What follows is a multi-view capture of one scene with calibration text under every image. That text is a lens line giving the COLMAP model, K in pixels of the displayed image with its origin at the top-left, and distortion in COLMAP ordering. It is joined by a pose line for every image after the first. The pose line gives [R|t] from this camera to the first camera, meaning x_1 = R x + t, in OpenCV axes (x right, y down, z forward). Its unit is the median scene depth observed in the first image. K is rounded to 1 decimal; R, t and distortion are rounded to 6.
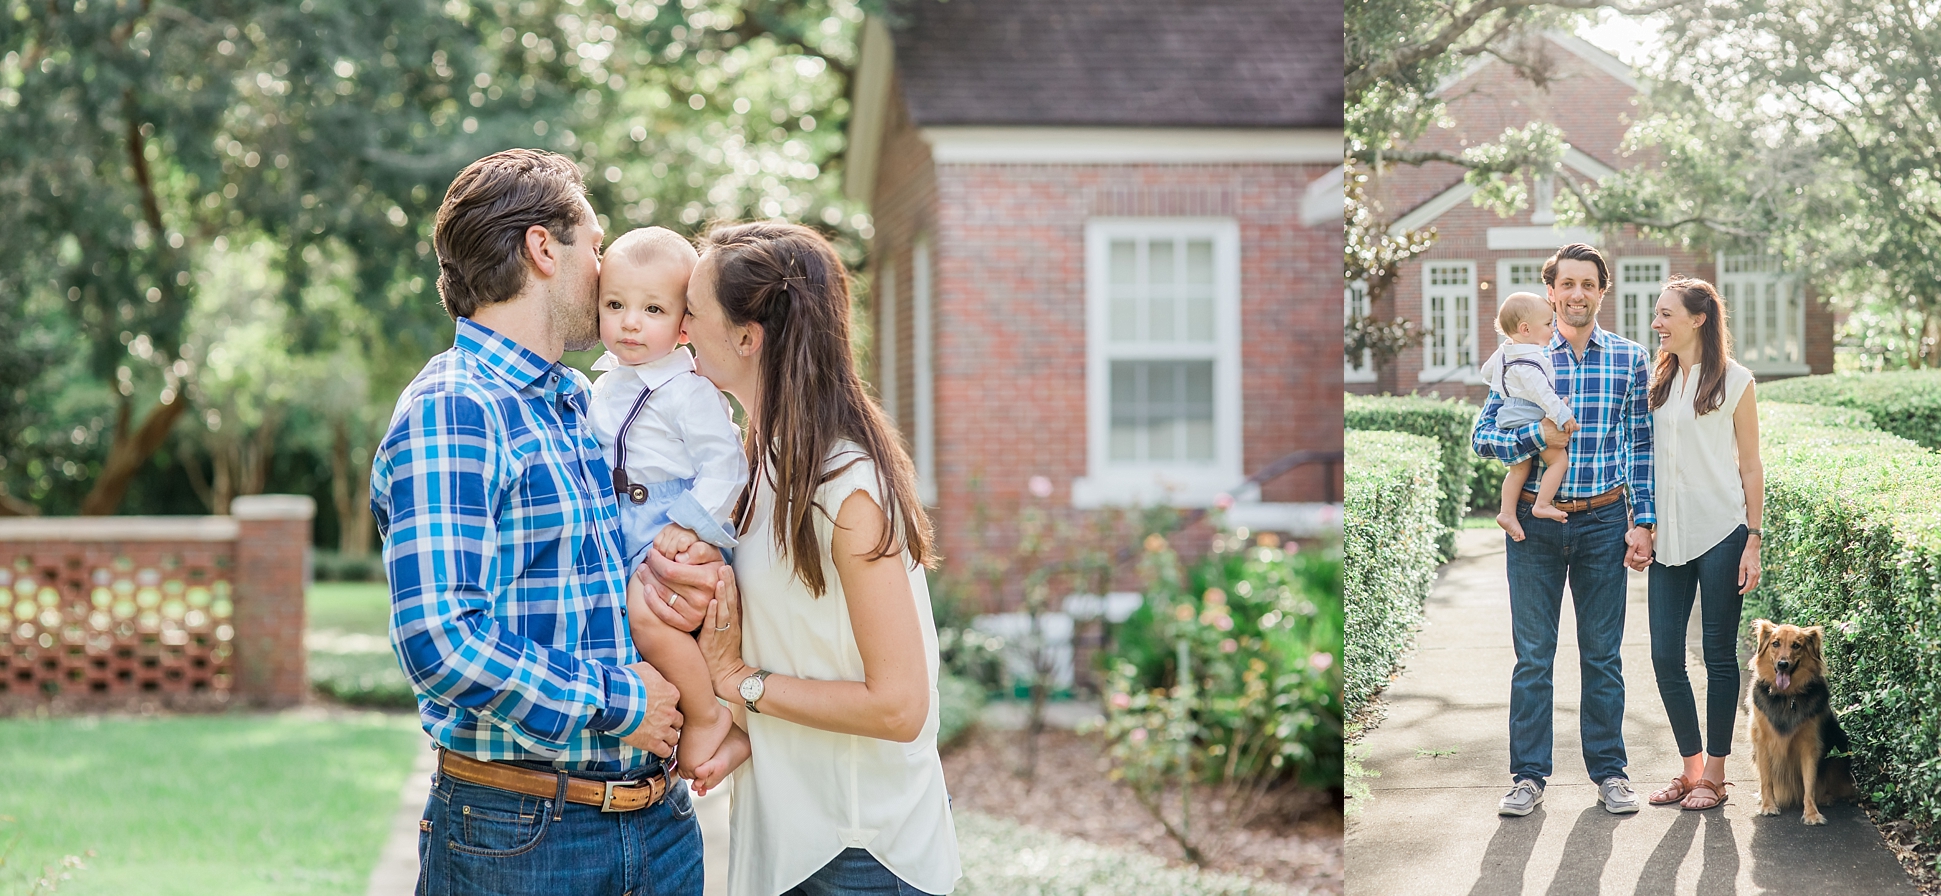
lens RADIAL K [[4558.1, 0, 970.5], [0, 4558.1, 448.0], [0, 0, 1]] dist [0.019565, -0.804286]
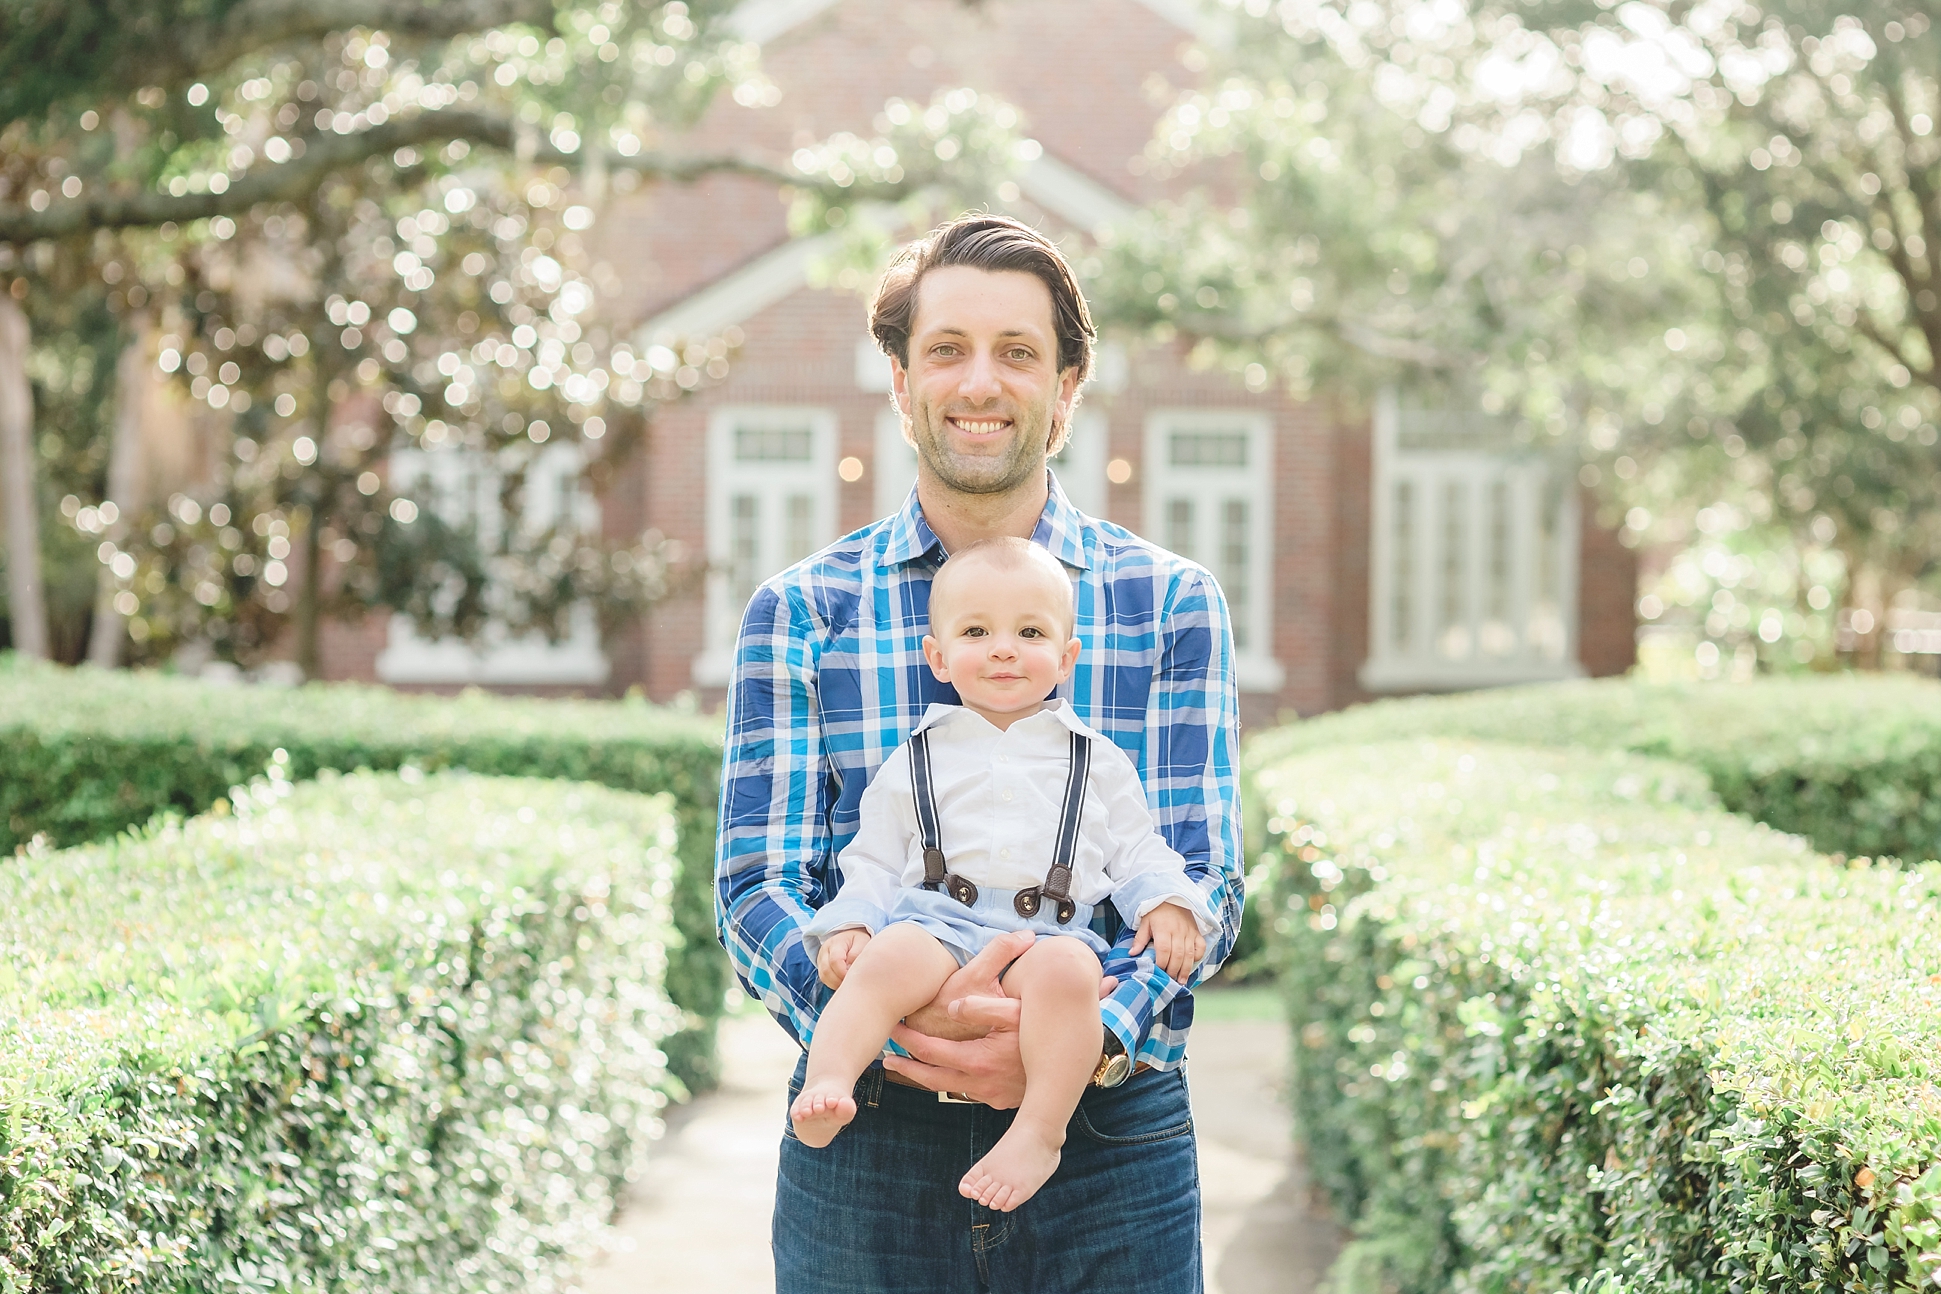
lens RADIAL K [[4517.5, 0, 970.5], [0, 4517.5, 647.0], [0, 0, 1]] dist [0.025428, -0.104313]
pose [[0.999407, 0.028359, -0.019540, 0.134981], [-0.029373, 0.998123, -0.053731, 0.005022], [0.017980, 0.054273, 0.998364, 0.569097]]
